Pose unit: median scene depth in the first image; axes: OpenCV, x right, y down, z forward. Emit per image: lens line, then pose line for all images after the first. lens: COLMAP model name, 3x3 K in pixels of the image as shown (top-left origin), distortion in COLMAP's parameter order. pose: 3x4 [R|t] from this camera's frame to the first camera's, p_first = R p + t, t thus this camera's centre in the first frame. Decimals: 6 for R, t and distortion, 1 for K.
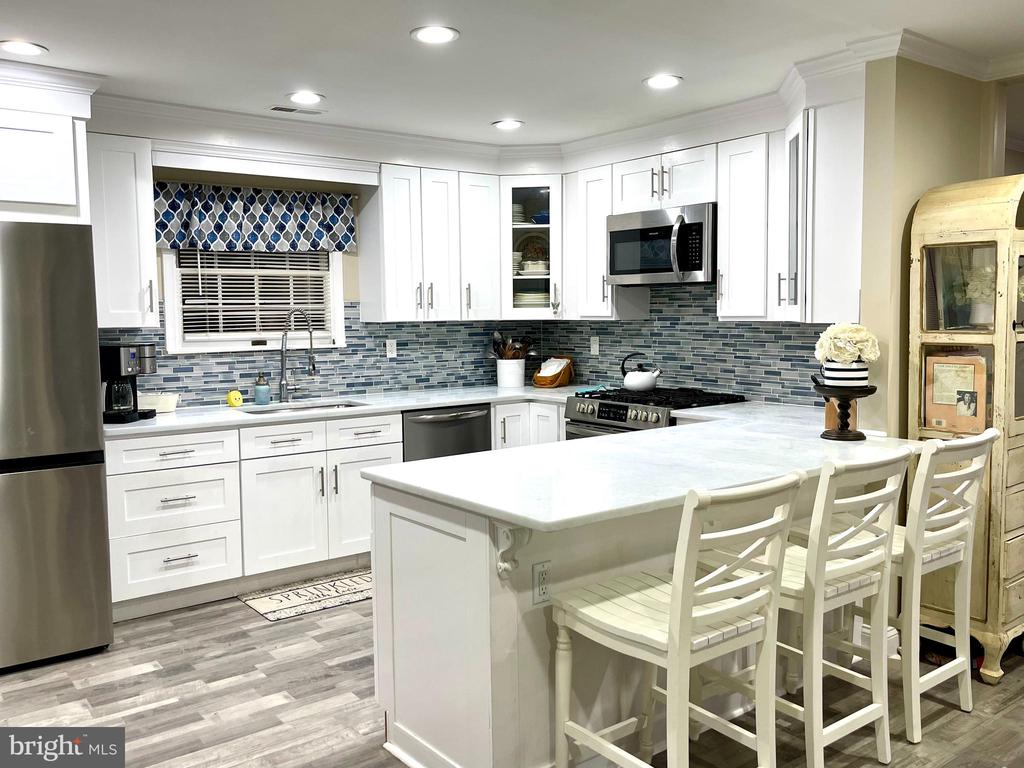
lens RADIAL K [[864.0, 0, 510.0], [0, 864.0, 385.5], [0, 0, 1]] dist [0.086992, -0.122308]
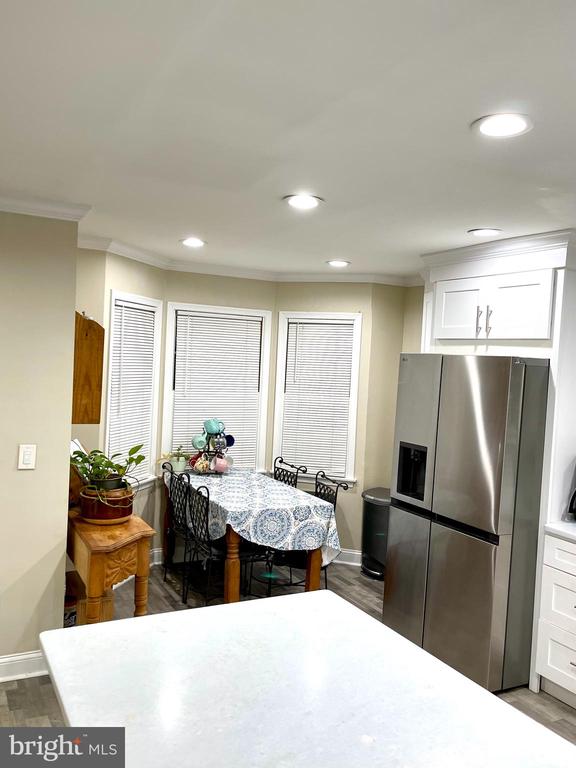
lens RADIAL K [[648.0, 0, 286.7], [0, 648.0, 387.4], [0, 0, 1]] dist [0.086992, -0.122308]
pose [[-0.166257, 0.042962, -0.985146, 0.347447], [-0.133359, 0.988892, 0.065631, -0.109686], [0.977023, 0.142290, -0.158681, 0.584275]]
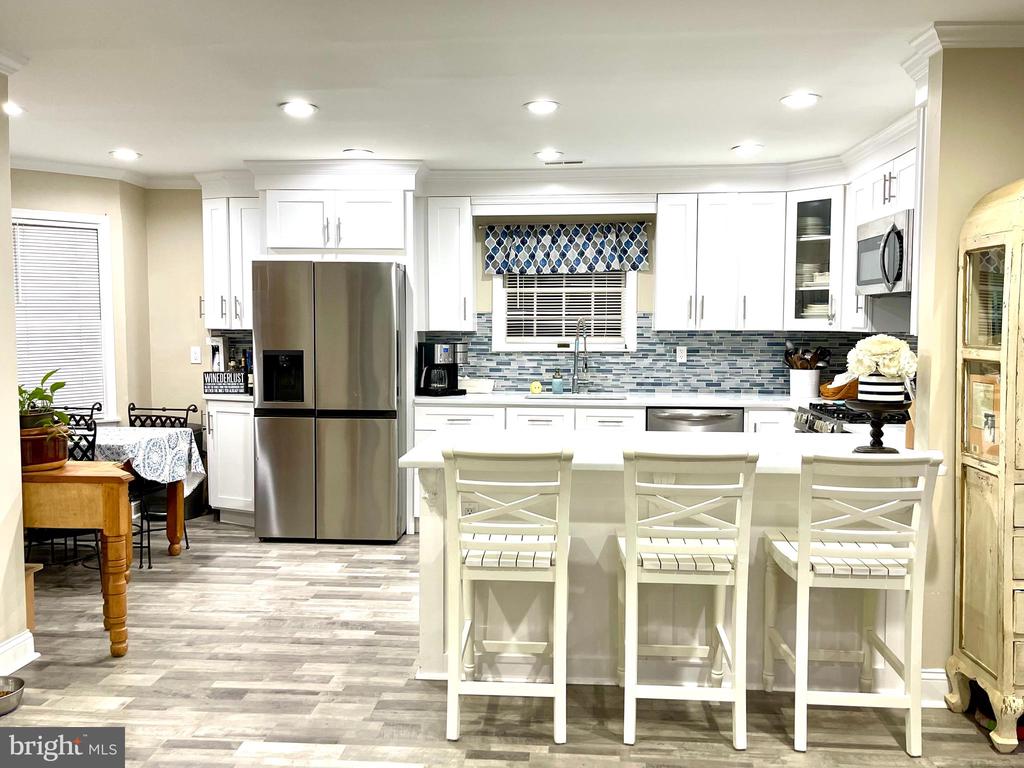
lens RADIAL K [[864.0, 0, 510.9], [0, 864.0, 390.9], [0, 0, 1]] dist [0.086992, -0.122308]
pose [[0.746774, 0.062270, -0.662156, 0.473995], [-0.068018, 0.997538, 0.017100, 0.000448], [0.661590, 0.032269, 0.749171, 0.008472]]
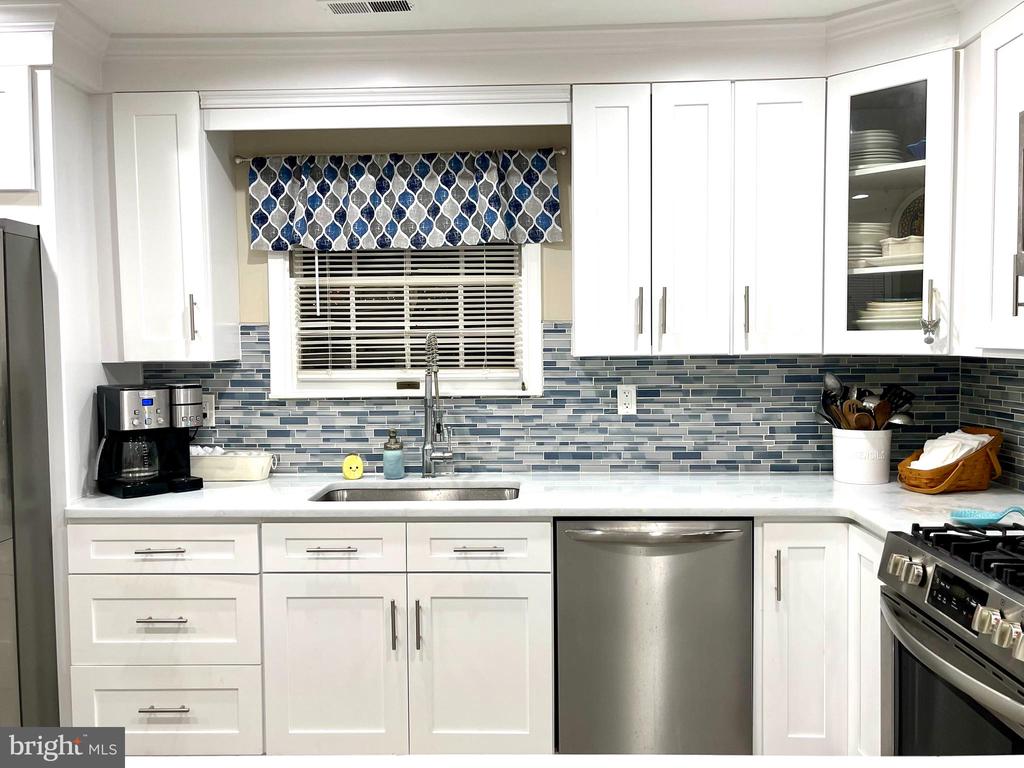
lens RADIAL K [[864.0, 0, 515.0], [0, 864.0, 391.4], [0, 0, 1]] dist [0.086992, -0.122308]
pose [[0.778649, 0.041646, -0.626076, 0.188991], [-0.053744, 0.998555, -0.000419, -0.046660], [0.625153, 0.033974, 0.779762, 0.510484]]
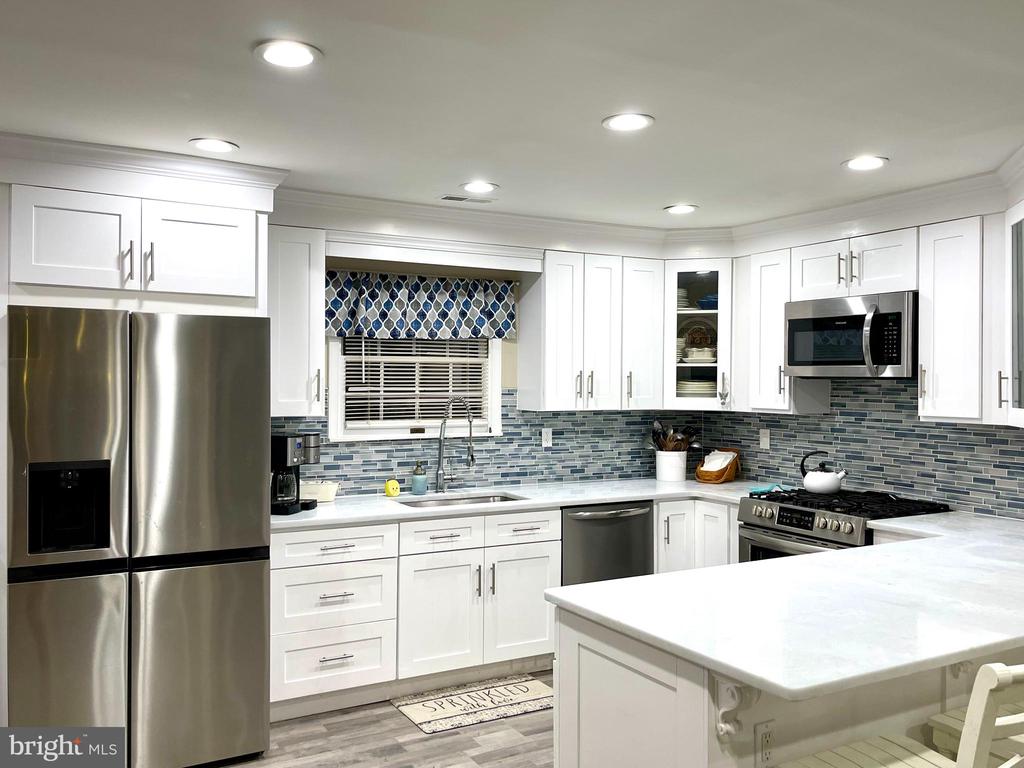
lens RADIAL K [[864.0, 0, 514.9], [0, 864.0, 392.7], [0, 0, 1]] dist [0.086992, -0.122308]
pose [[0.990748, 0.017365, -0.134602, -0.046656], [-0.027123, 0.997107, -0.071002, -0.024678], [0.132980, 0.073996, 0.988353, 0.045247]]
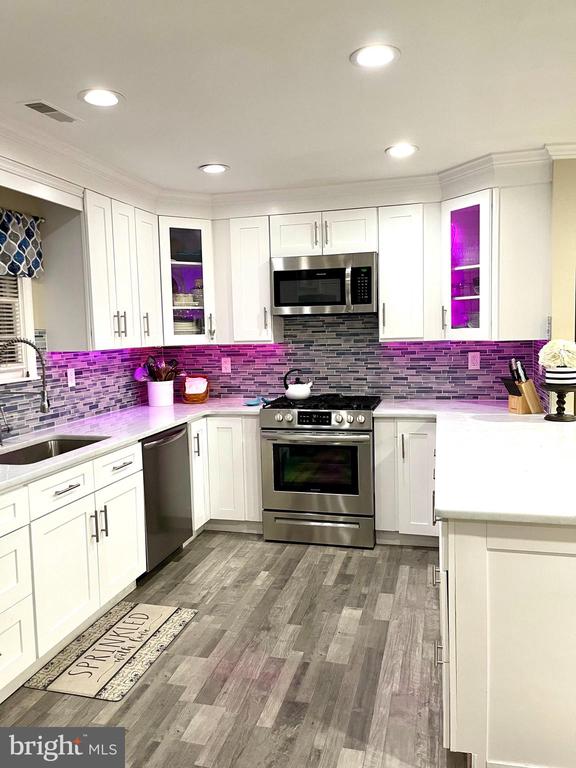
lens RADIAL K [[576.2, 0, 286.0], [0, 576.2, 386.5], [0, 0, 1]] dist [0.053680, -0.068547]
pose [[0.789927, -0.069945, 0.609198, -0.368744], [0.071724, 0.997193, 0.021491, -0.031061], [-0.608991, 0.026718, 0.792727, 0.342165]]
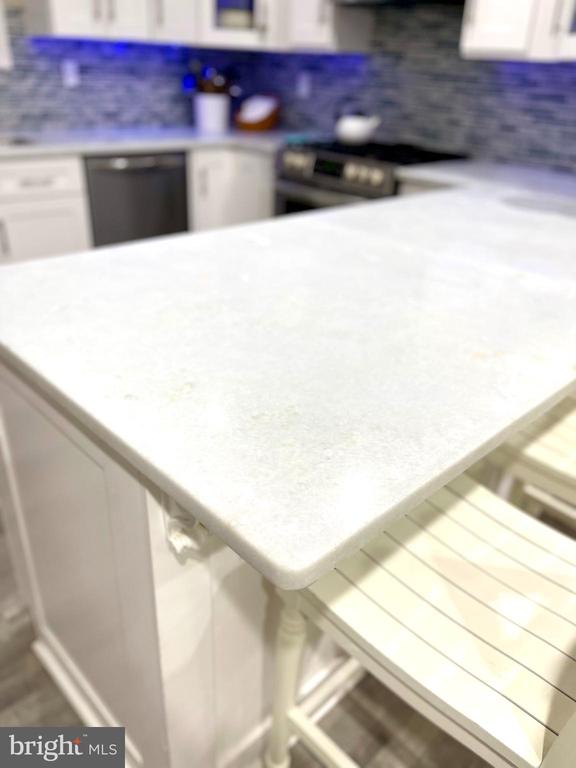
lens RADIAL K [[591.9, 0, 289.1], [0, 591.9, 388.7], [0, 0, 1]] dist [0.030331, -0.040079]
pose [[0.992560, -0.003644, 0.121705, 0.005128], [-0.045562, 0.915821, 0.398995, -0.002633], [-0.112914, -0.401571, 0.908841, 0.333264]]
